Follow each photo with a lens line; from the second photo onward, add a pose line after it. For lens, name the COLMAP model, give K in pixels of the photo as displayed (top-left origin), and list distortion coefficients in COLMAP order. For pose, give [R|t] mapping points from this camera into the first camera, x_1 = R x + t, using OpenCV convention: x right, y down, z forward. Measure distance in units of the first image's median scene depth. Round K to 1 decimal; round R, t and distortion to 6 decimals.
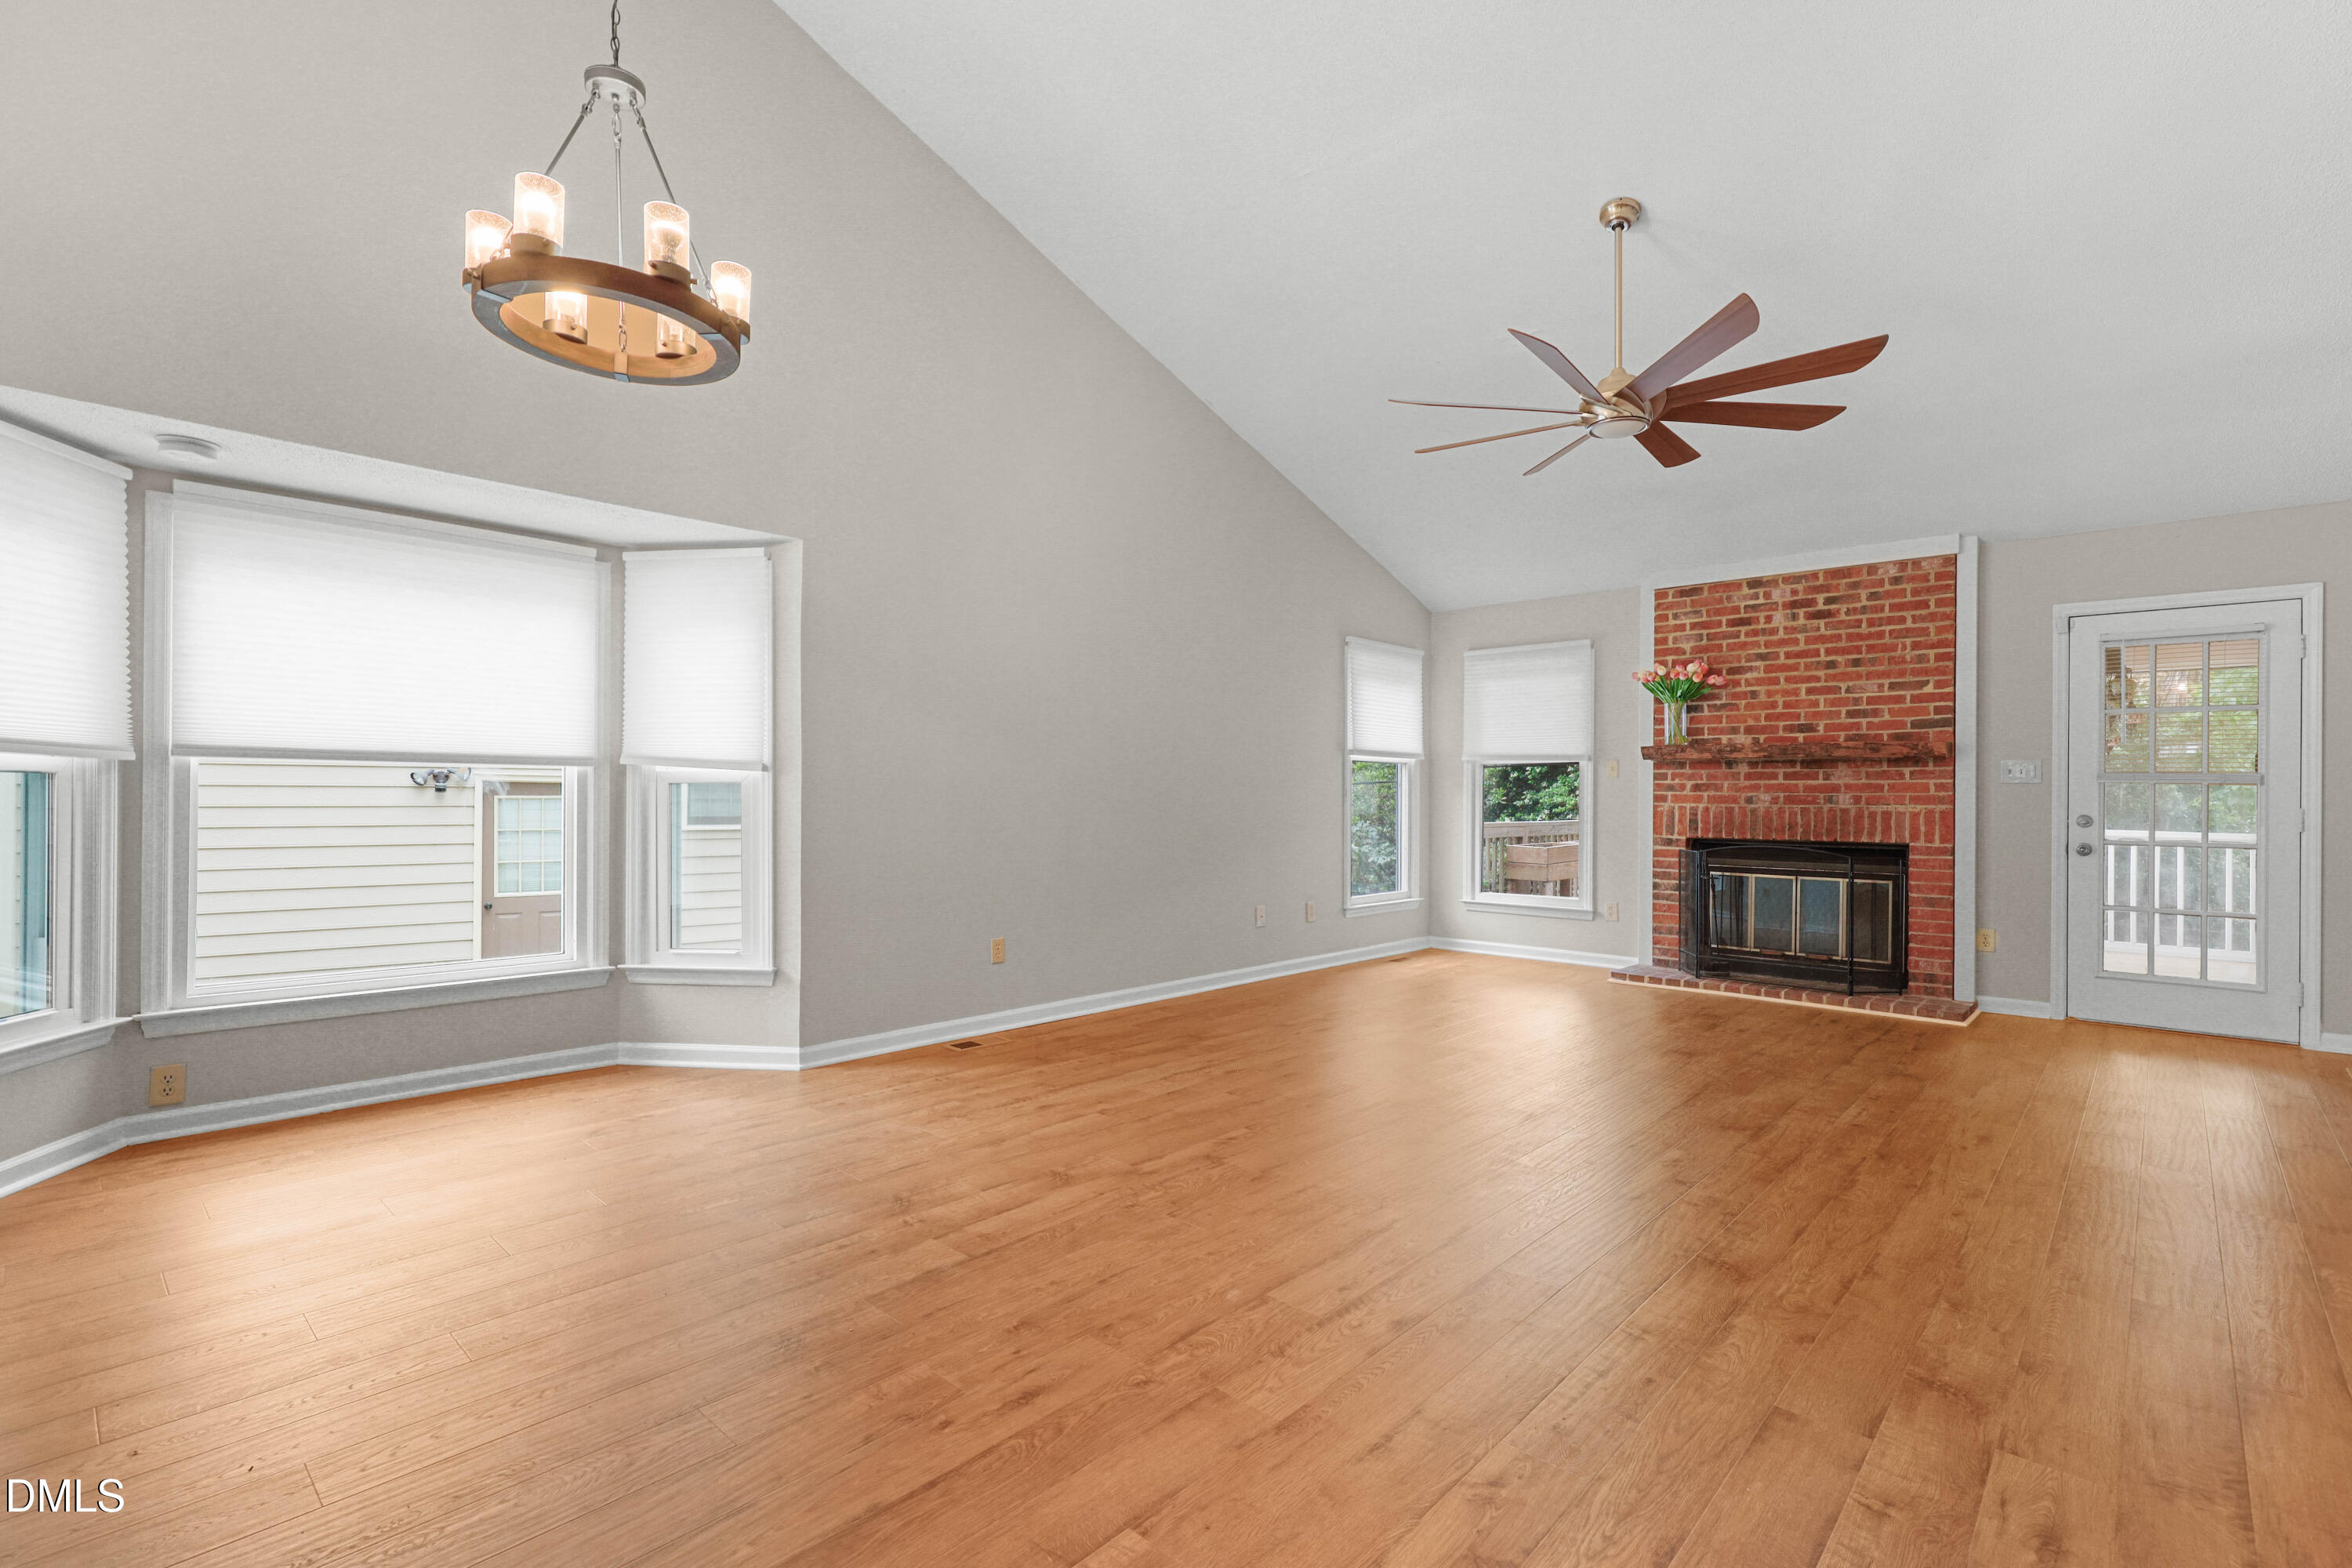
lens RADIAL K [[1075.1, 0, 1190.2], [0, 1075.1, 793.3], [0, 0, 1]] dist [-0.000452, 0.000370]
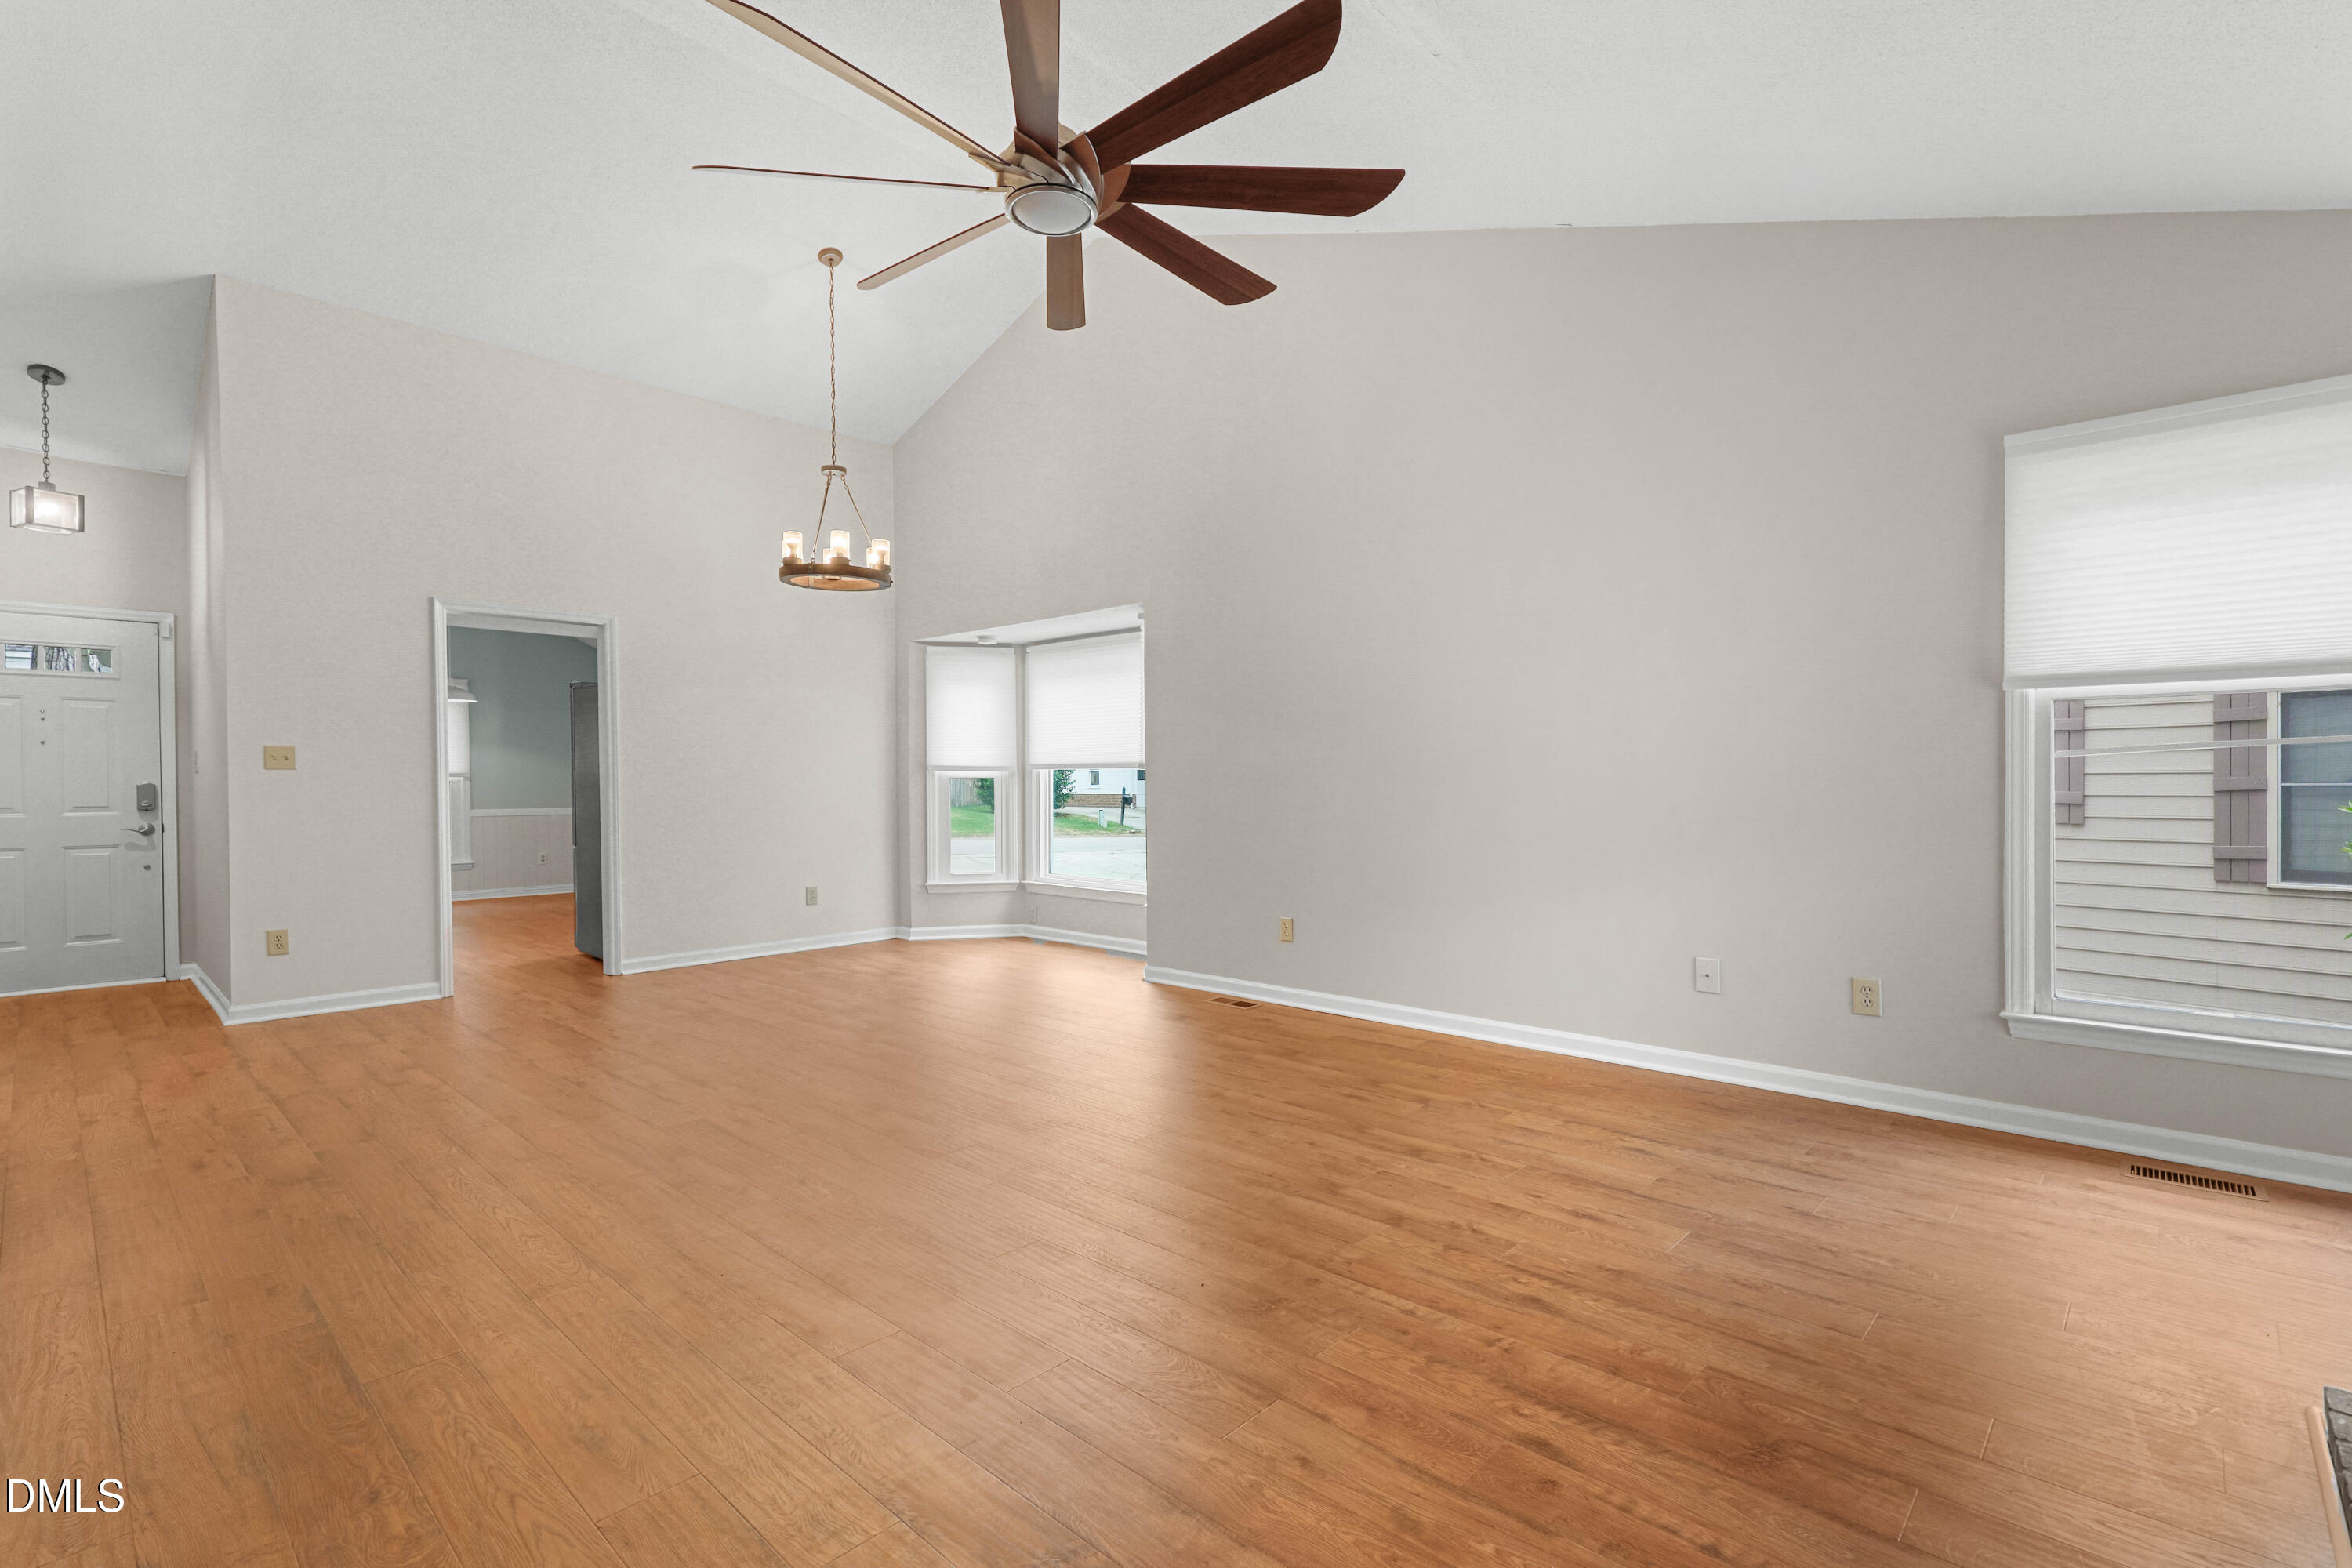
lens RADIAL K [[1075.1, 0, 1190.2], [0, 1075.1, 793.3], [0, 0, 1]] dist [-0.000452, 0.000370]
pose [[-0.011229, 0.002688, -0.999933, 0.714841], [0.006594, 0.999975, 0.002614, 0.006646], [0.999915, -0.006565, -0.011247, 0.740122]]
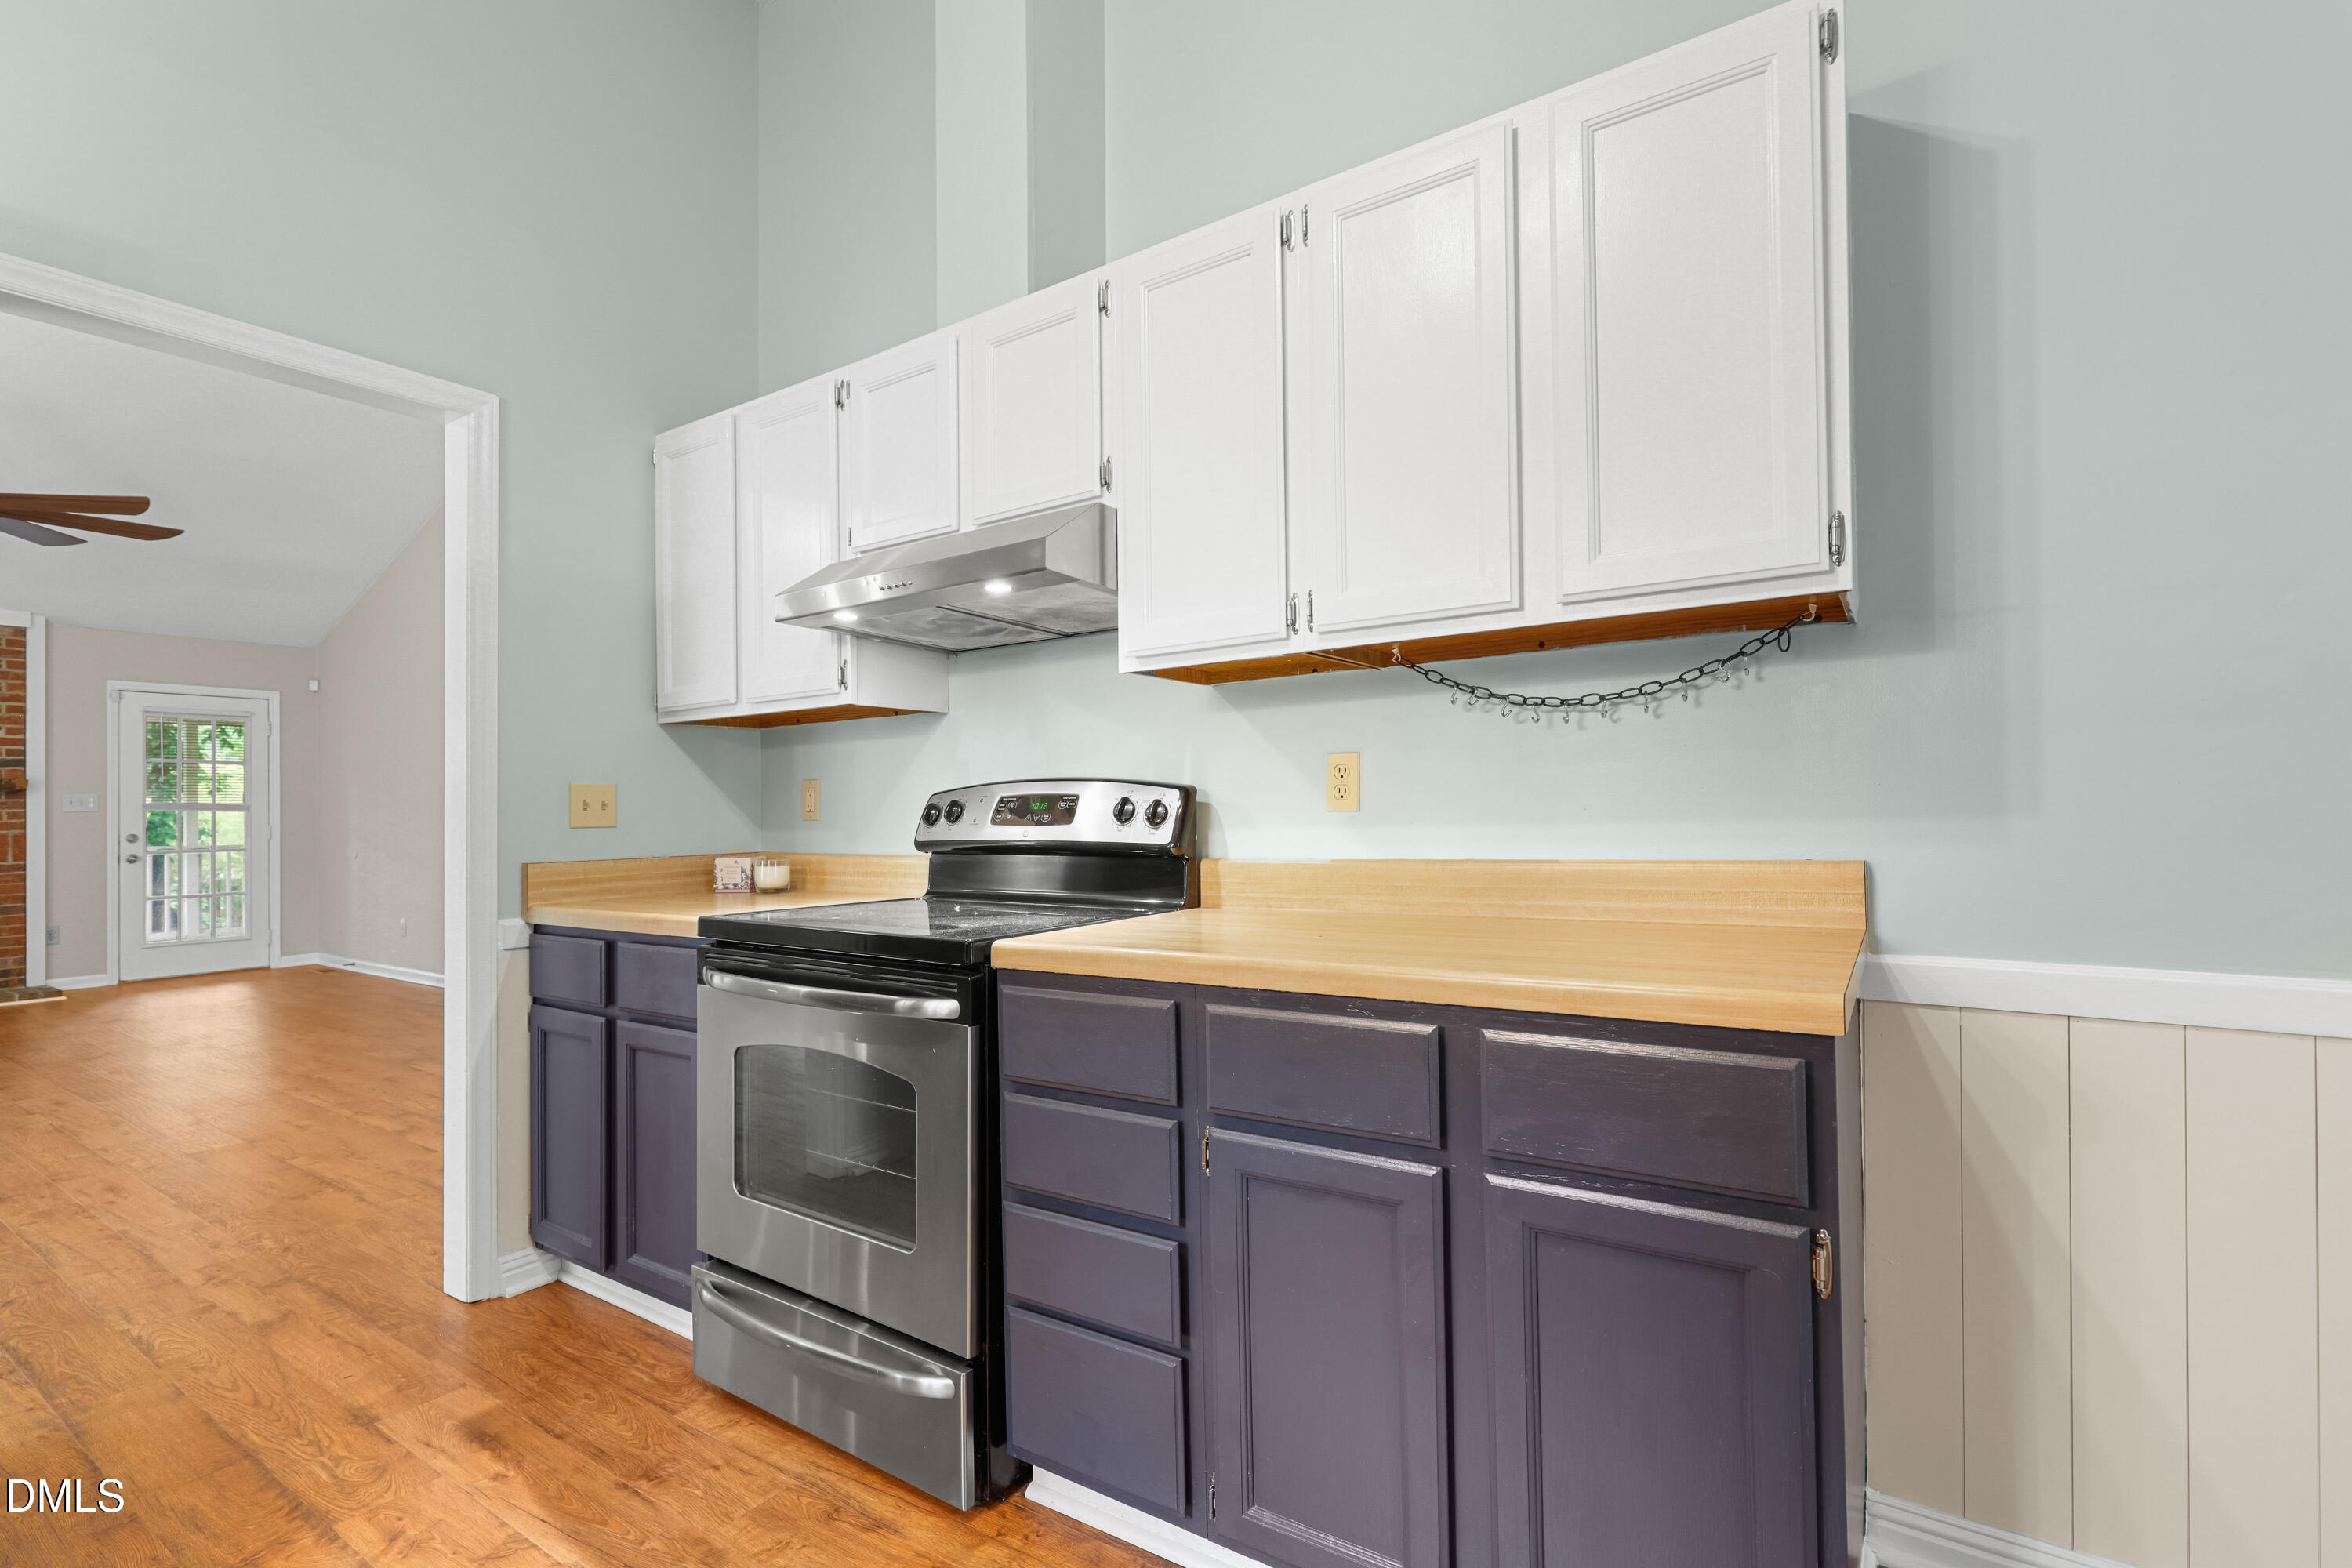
lens RADIAL K [[1075.1, 0, 1190.2], [0, 1075.1, 793.3], [0, 0, 1]] dist [-0.000452, 0.000370]
pose [[-0.148201, 0.006274, 0.988937, -0.659945], [0.012486, 0.999912, -0.004472, -0.008158], [-0.988878, 0.011685, -0.148267, -0.133517]]
